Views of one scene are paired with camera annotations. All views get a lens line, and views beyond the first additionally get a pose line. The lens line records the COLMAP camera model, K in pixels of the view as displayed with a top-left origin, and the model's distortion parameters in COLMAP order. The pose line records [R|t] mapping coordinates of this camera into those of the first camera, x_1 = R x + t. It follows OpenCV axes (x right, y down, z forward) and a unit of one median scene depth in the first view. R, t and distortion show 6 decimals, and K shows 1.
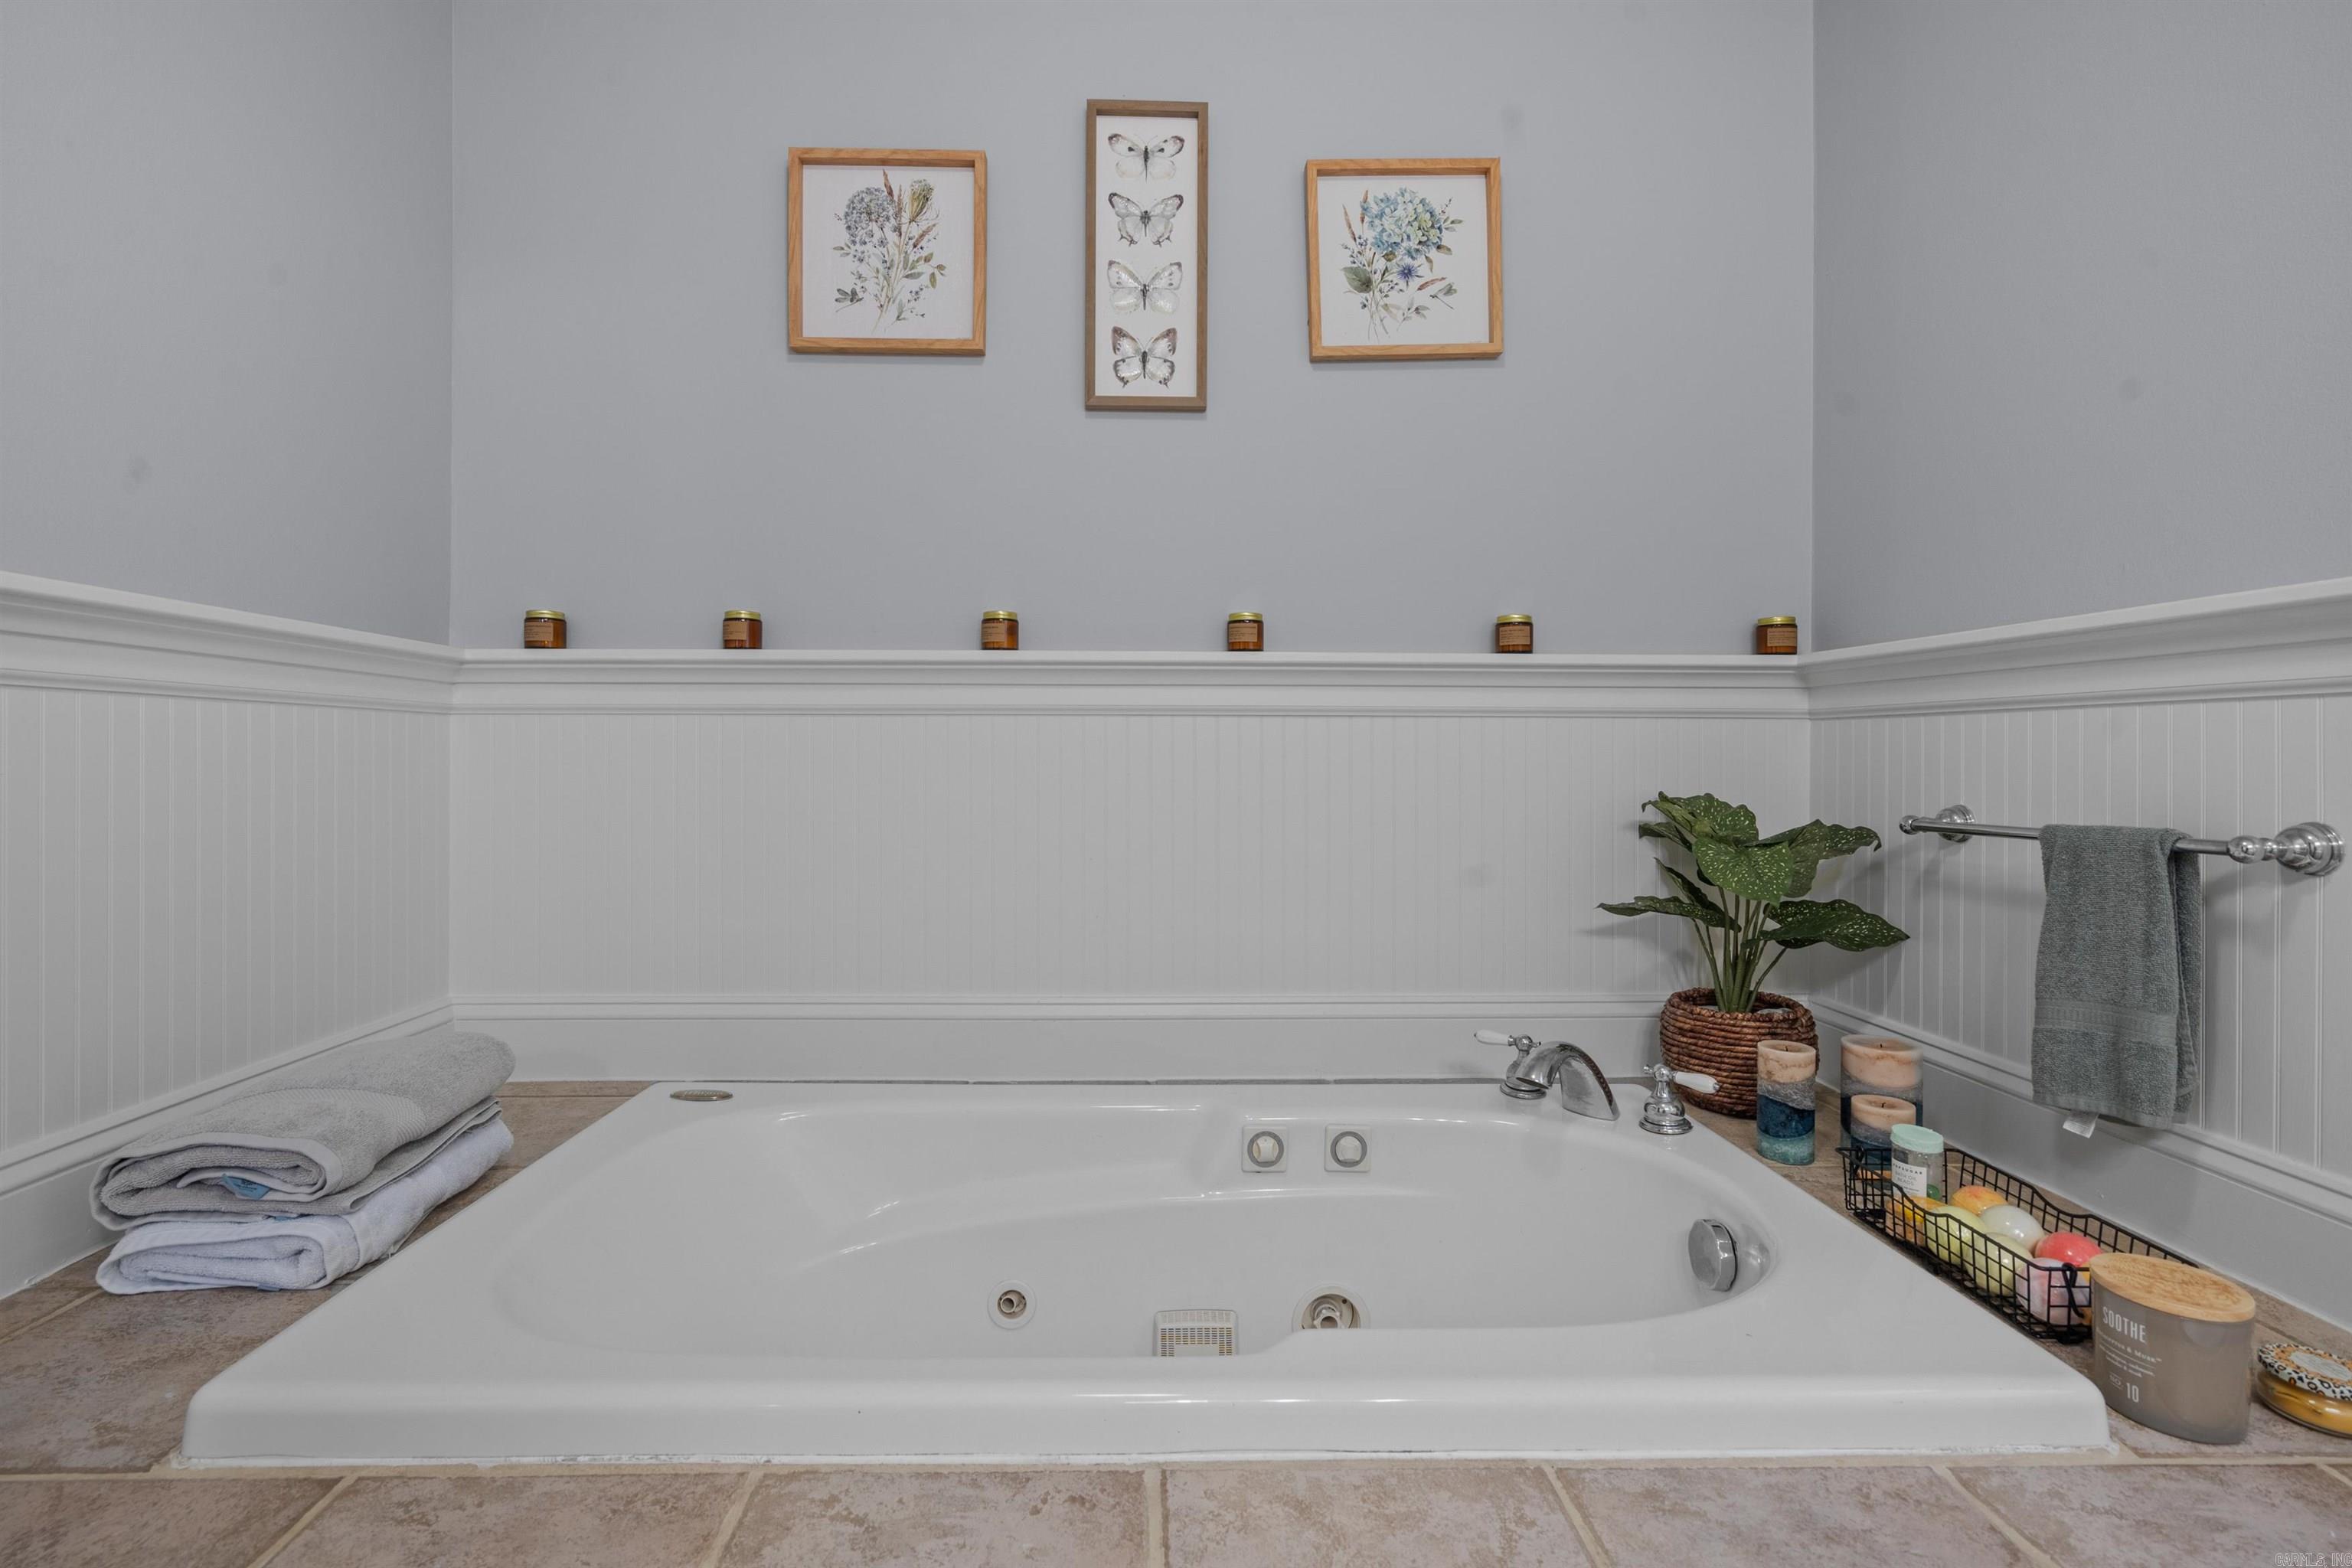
lens RADIAL K [[1078.2, 0, 1171.8], [0, 1078.2, 754.2], [0, 0, 1]] dist [0.000793, 0.000391]
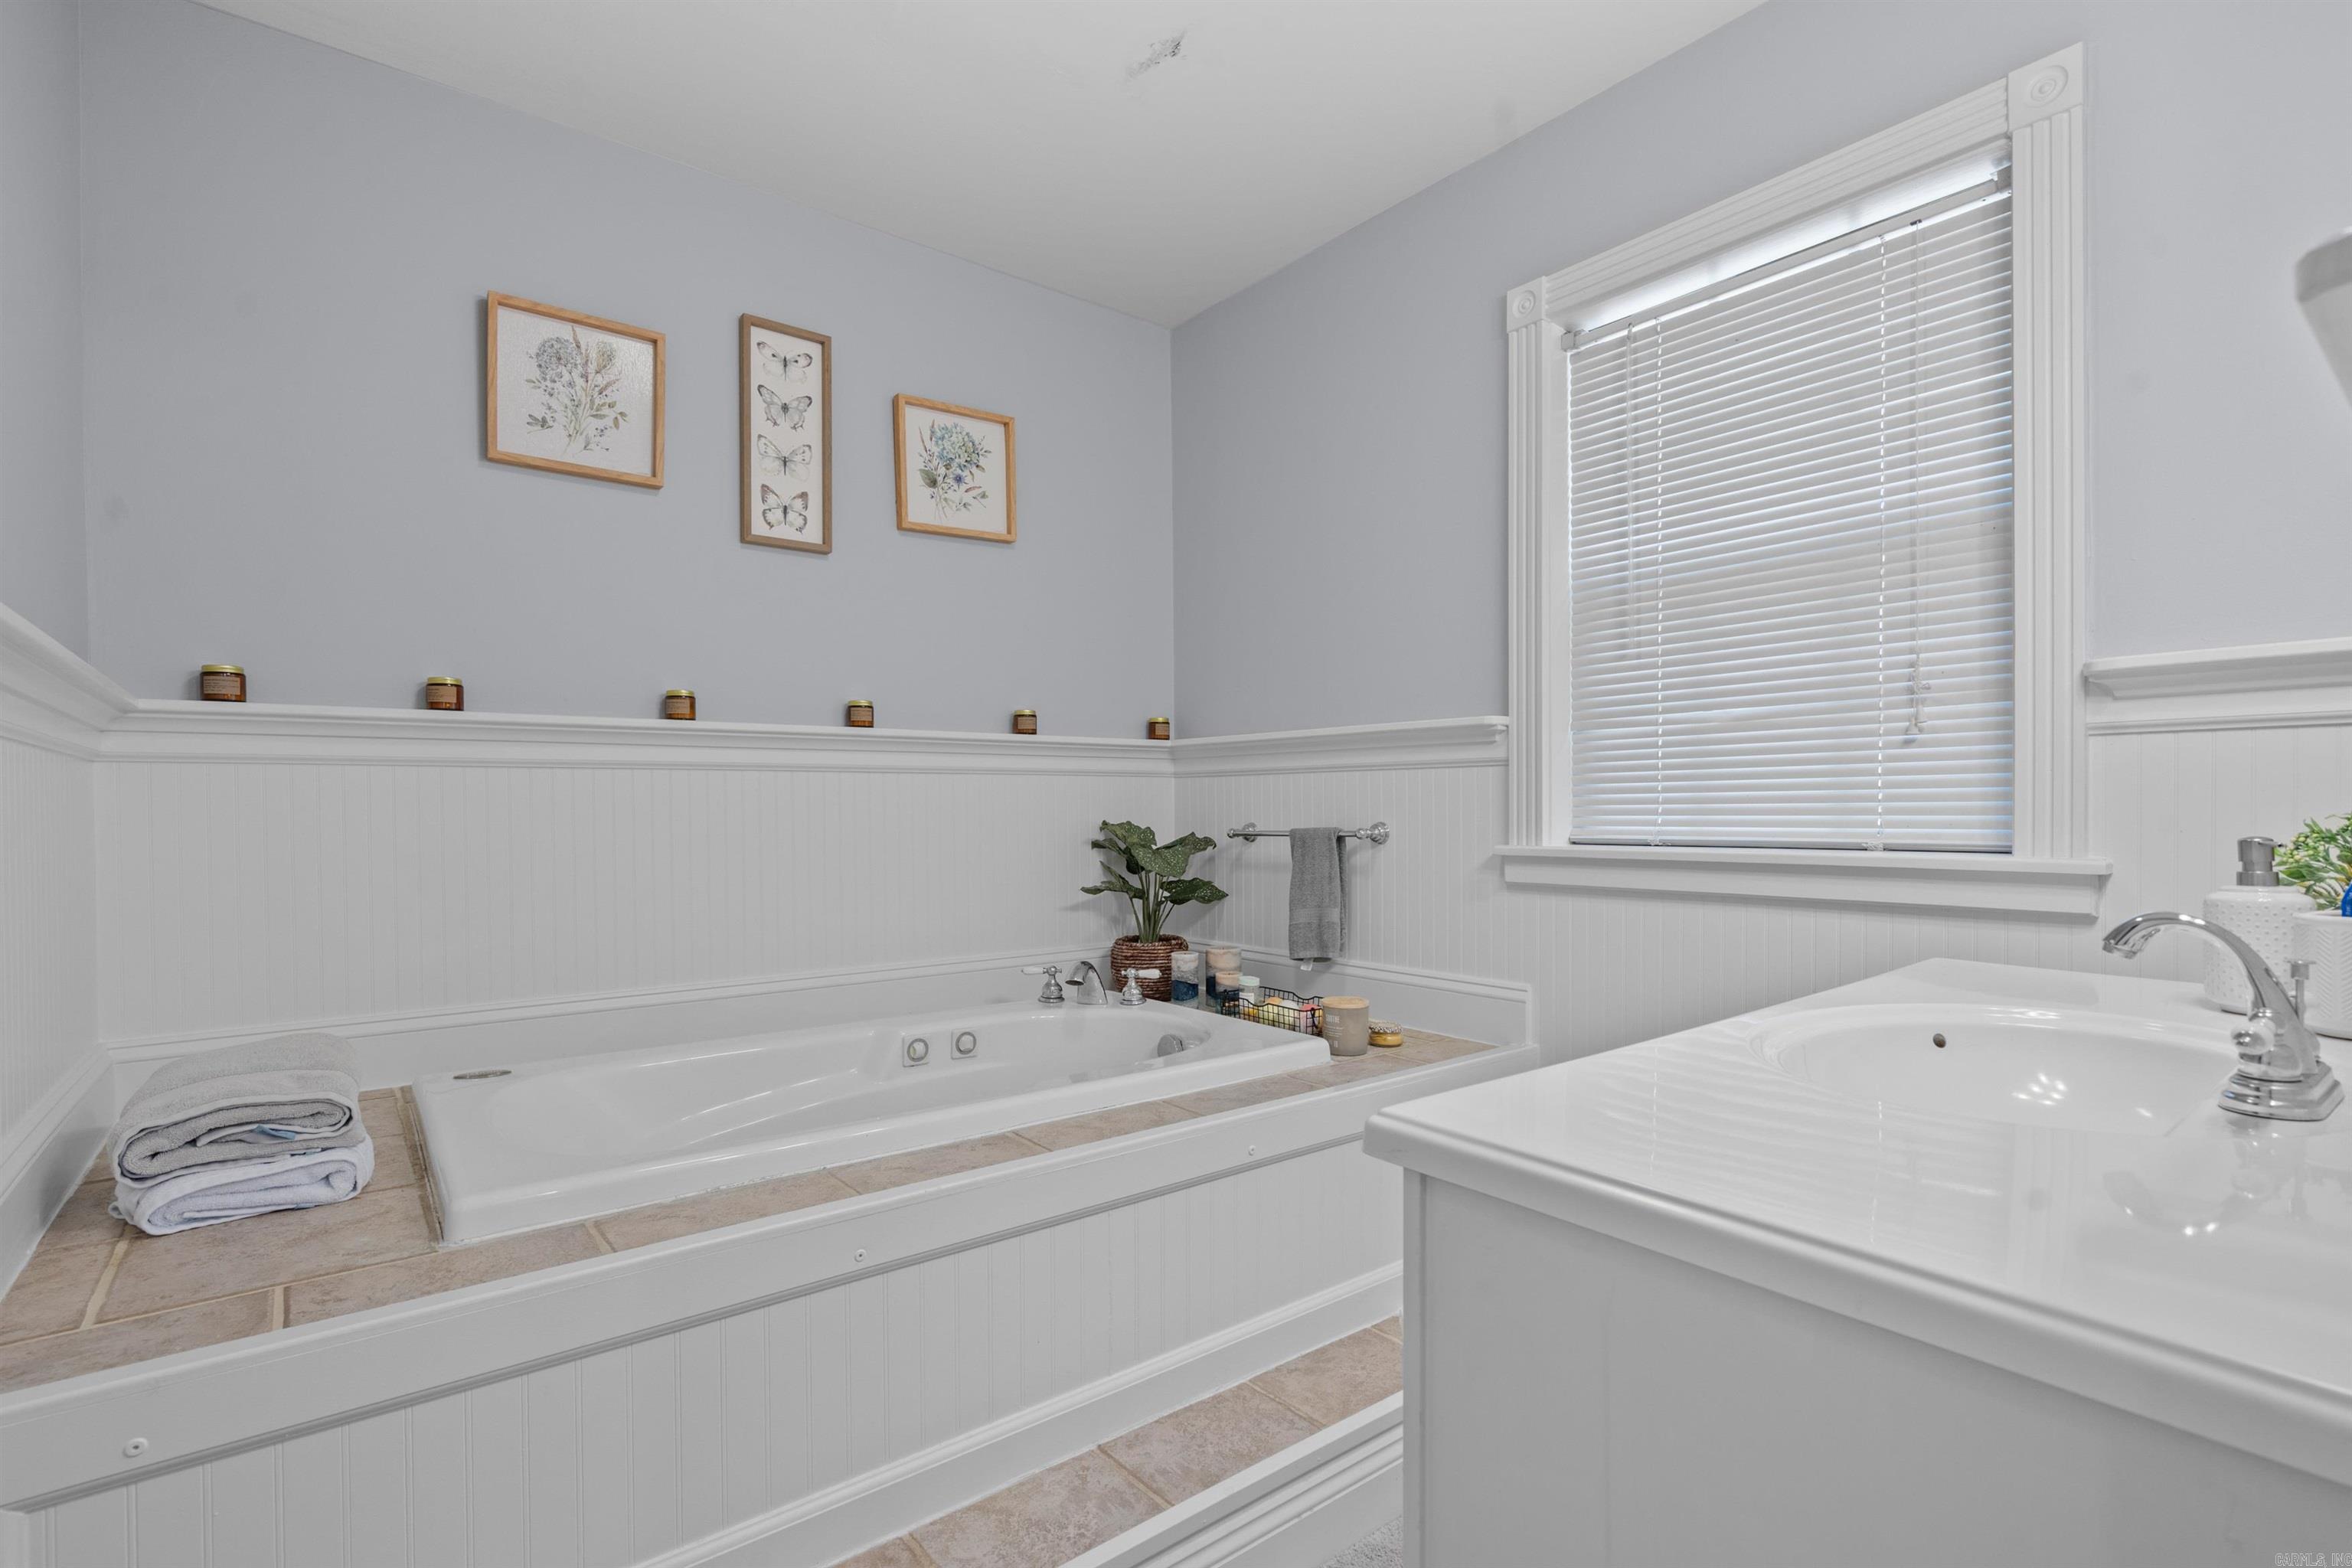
lens RADIAL K [[1122.0, 0, 1170.0], [0, 1122.0, 815.3], [0, 0, 1]] dist [0.002309, 0.001474]
pose [[0.799131, -0.012469, 0.601028, -0.499403], [0.010270, 0.999922, 0.007090, 0.015458], [-0.601070, 0.000507, 0.799196, -0.436247]]
